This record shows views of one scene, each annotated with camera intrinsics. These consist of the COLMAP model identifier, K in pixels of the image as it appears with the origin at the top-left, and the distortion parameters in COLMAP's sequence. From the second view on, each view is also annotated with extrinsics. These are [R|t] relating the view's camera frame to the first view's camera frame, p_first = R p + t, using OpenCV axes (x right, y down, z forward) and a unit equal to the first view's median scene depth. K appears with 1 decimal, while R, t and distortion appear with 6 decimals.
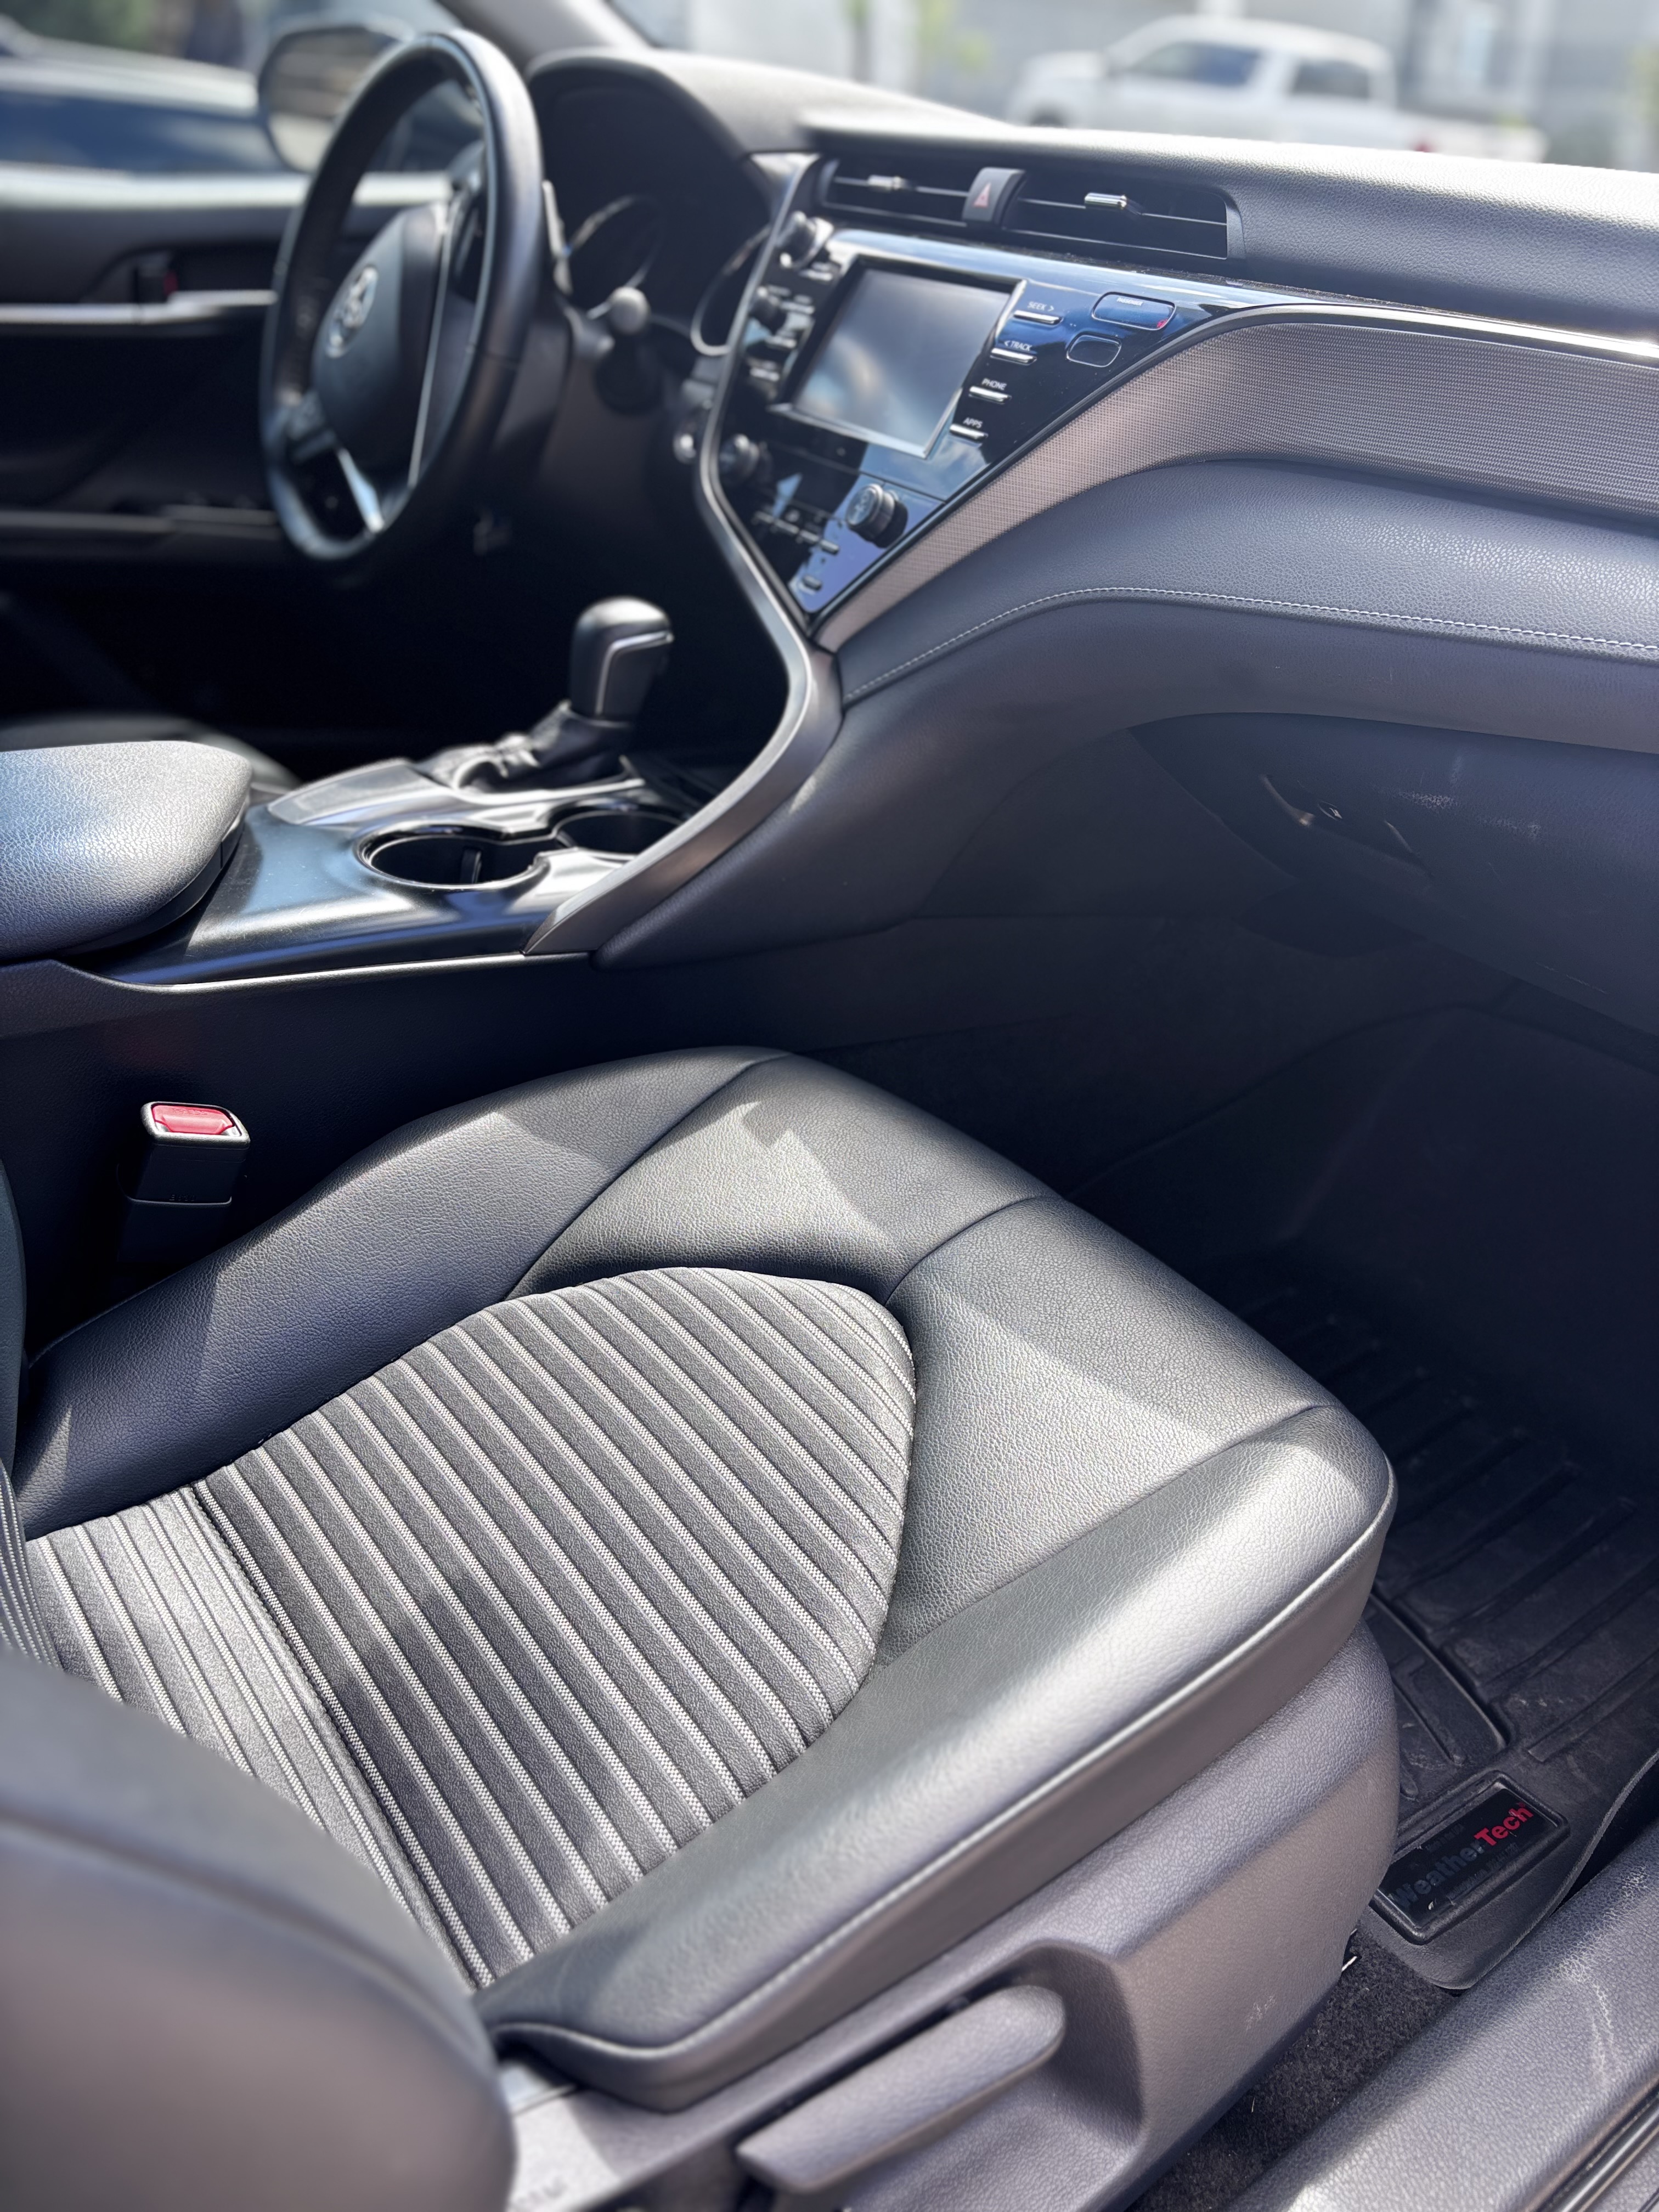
lens RADIAL K [[1671.3, 0, 841.2], [0, 1671.3, 1104.8], [0, 0, 1]] dist [-0.001908, -0.008782]
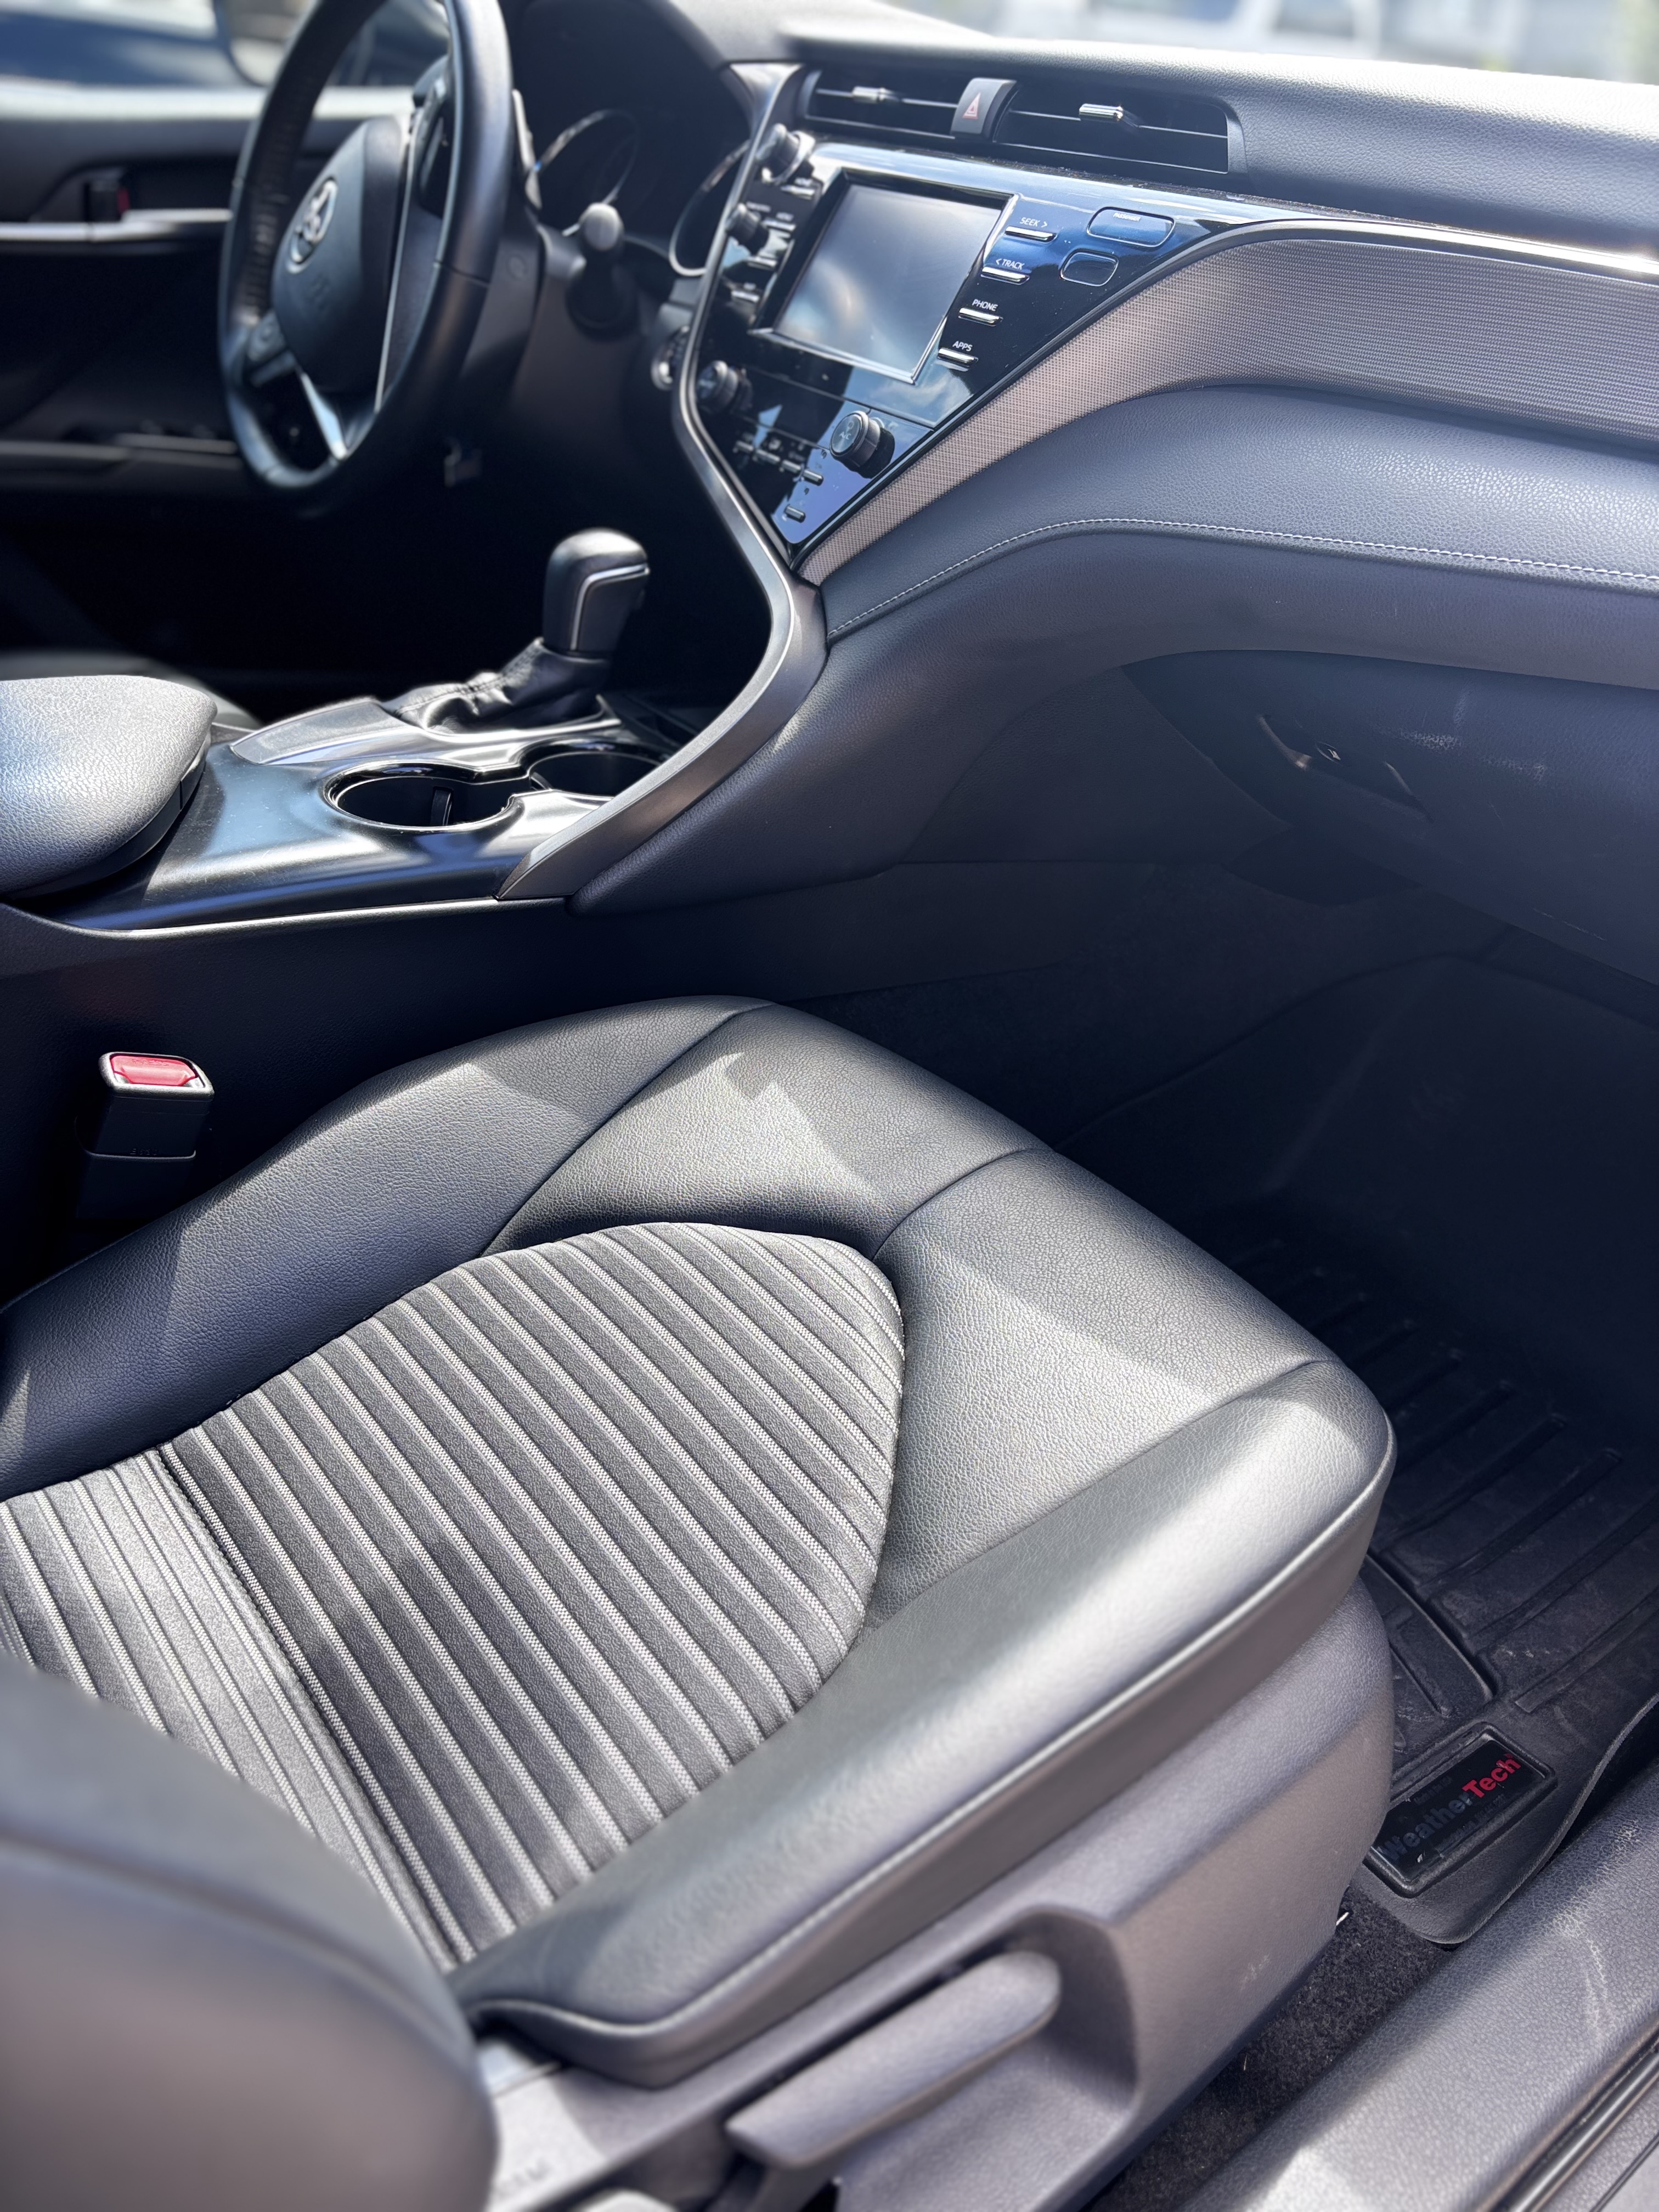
lens RADIAL K [[1682.1, 0, 862.2], [0, 1682.1, 1109.2], [0, 0, 1]] dist [-0.001014, -0.006532]
pose [[0.999694, -0.001721, 0.024672, -0.004073], [0.000942, 0.999502, 0.031546, 0.001004], [-0.024714, -0.031514, 0.999198, 0.022579]]
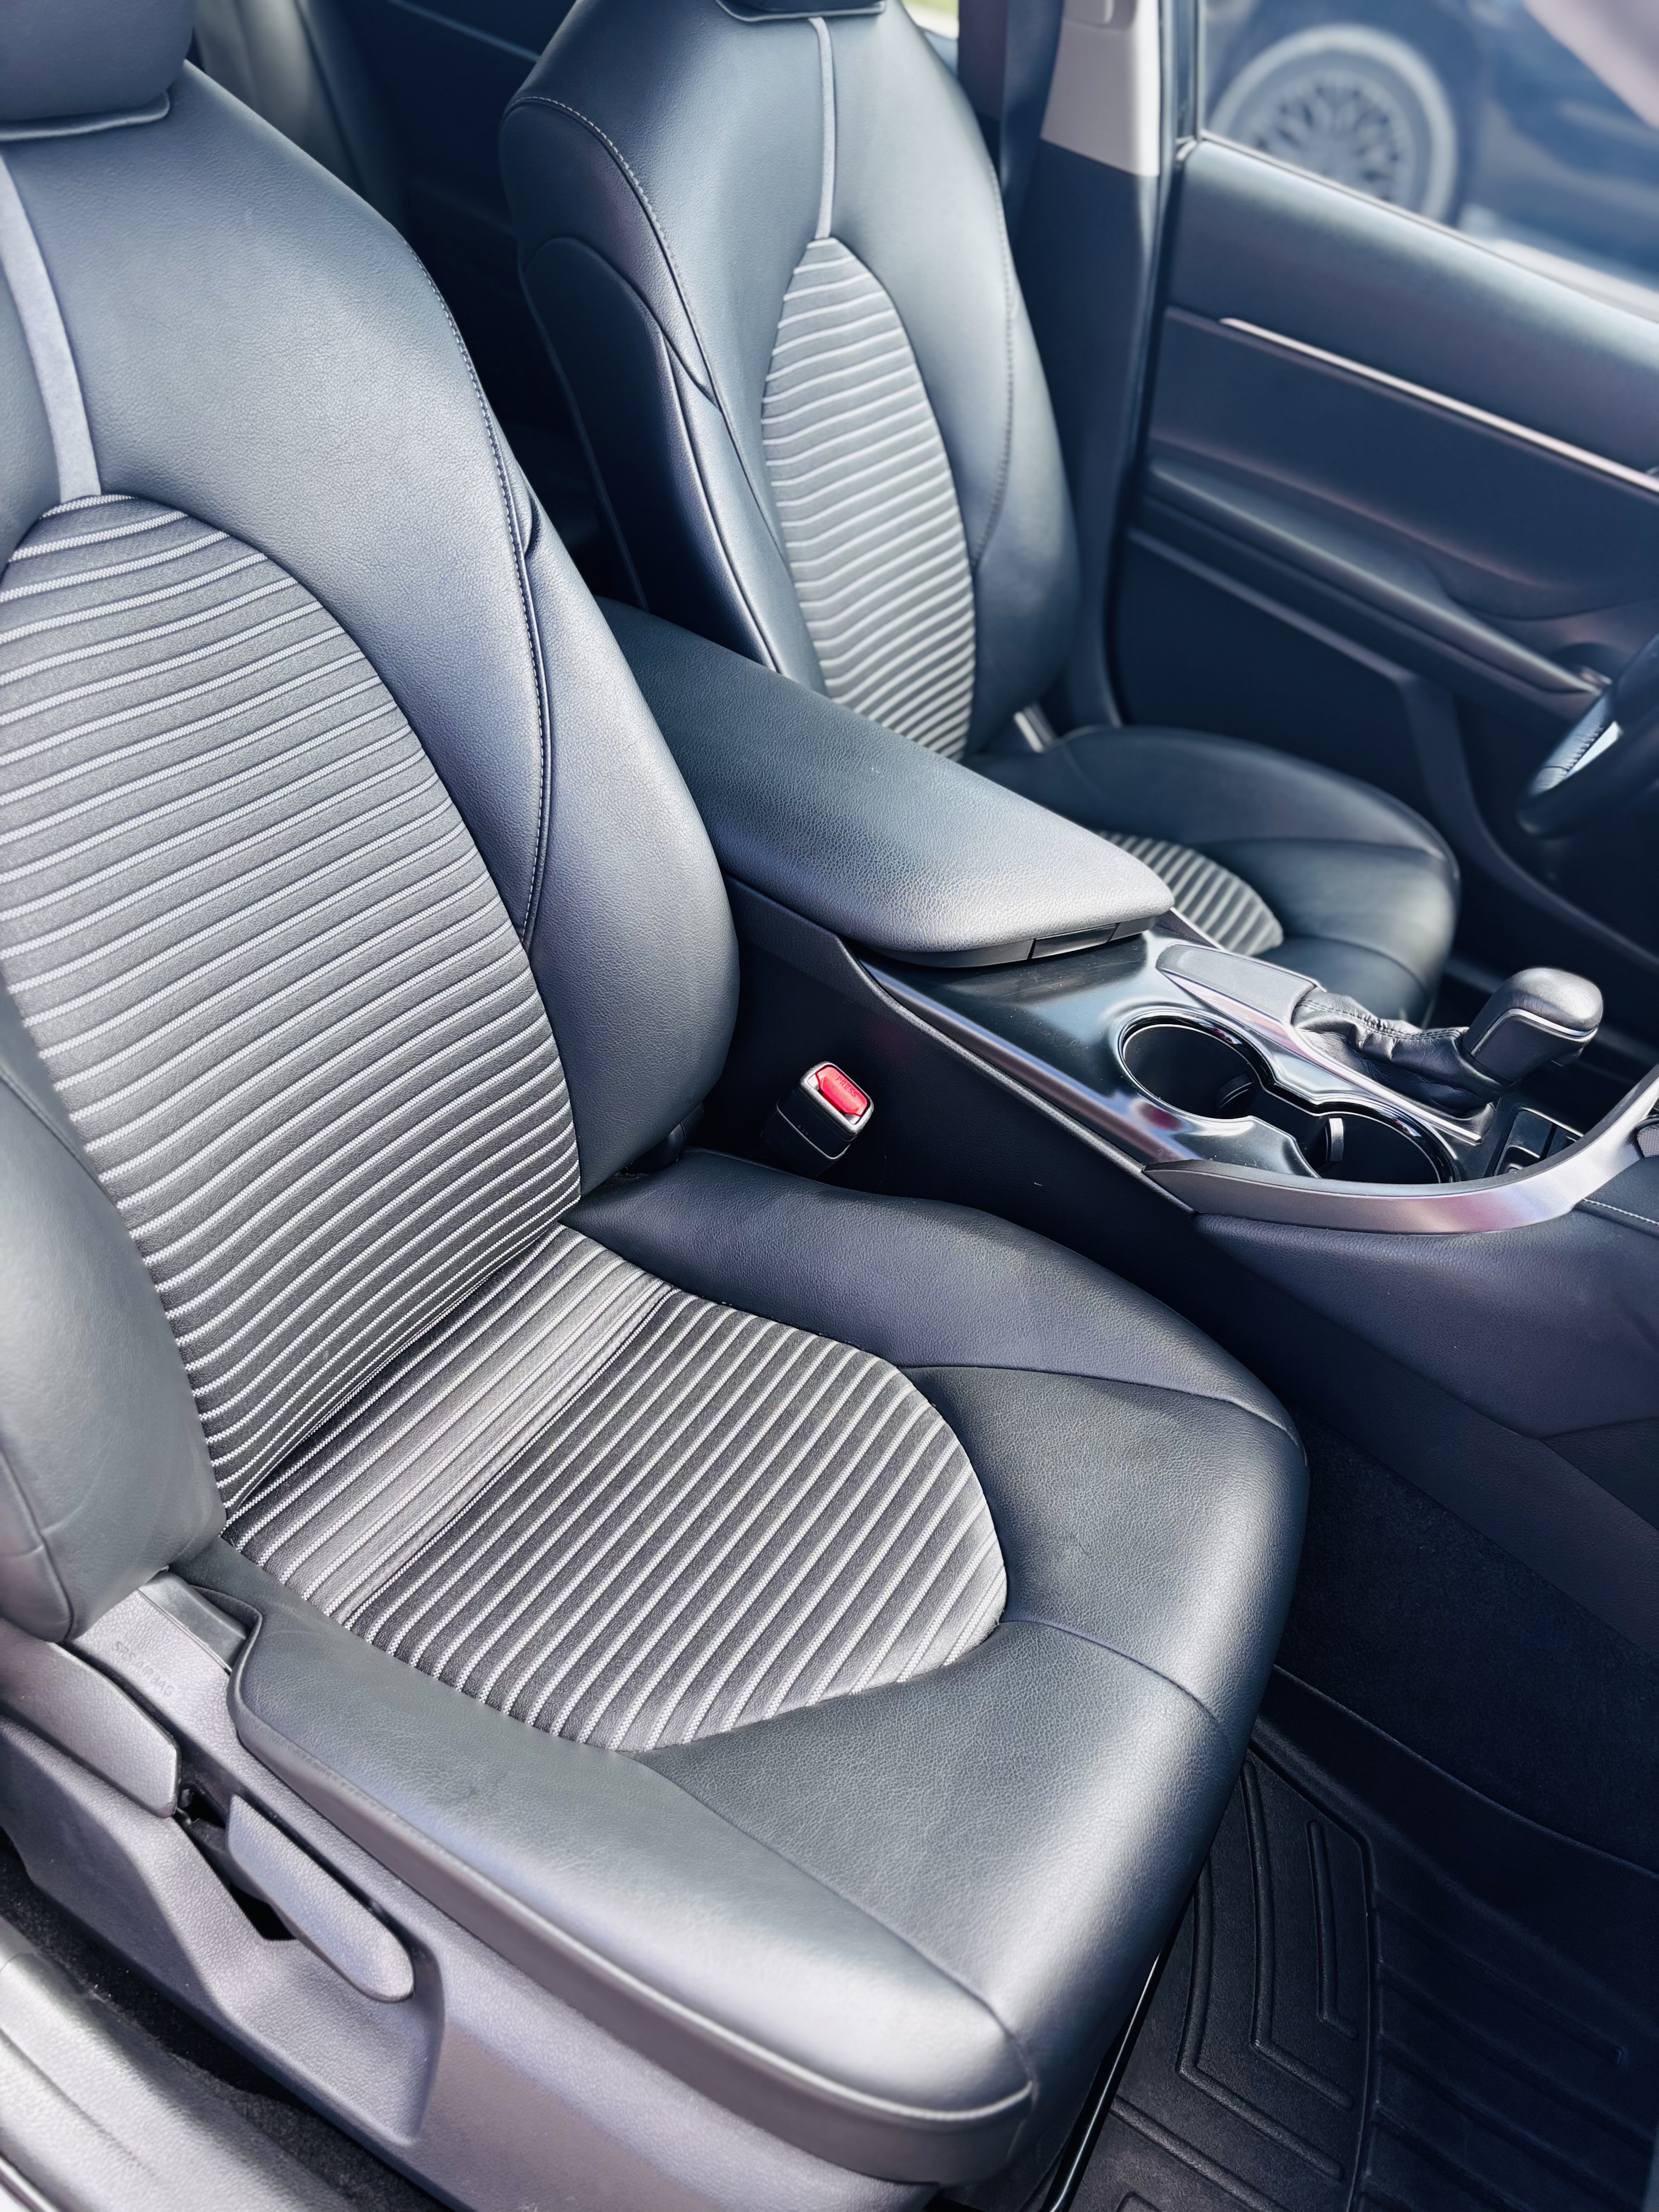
lens RADIAL K [[1671.3, 0, 841.2], [0, 1671.3, 1104.8], [0, 0, 1]] dist [-0.001908, -0.008782]
pose [[0.434377, 0.617894, -0.655380, 0.500519], [-0.604078, 0.739560, 0.296884, -0.393194], [0.668136, 0.266941, 0.694505, 0.104597]]
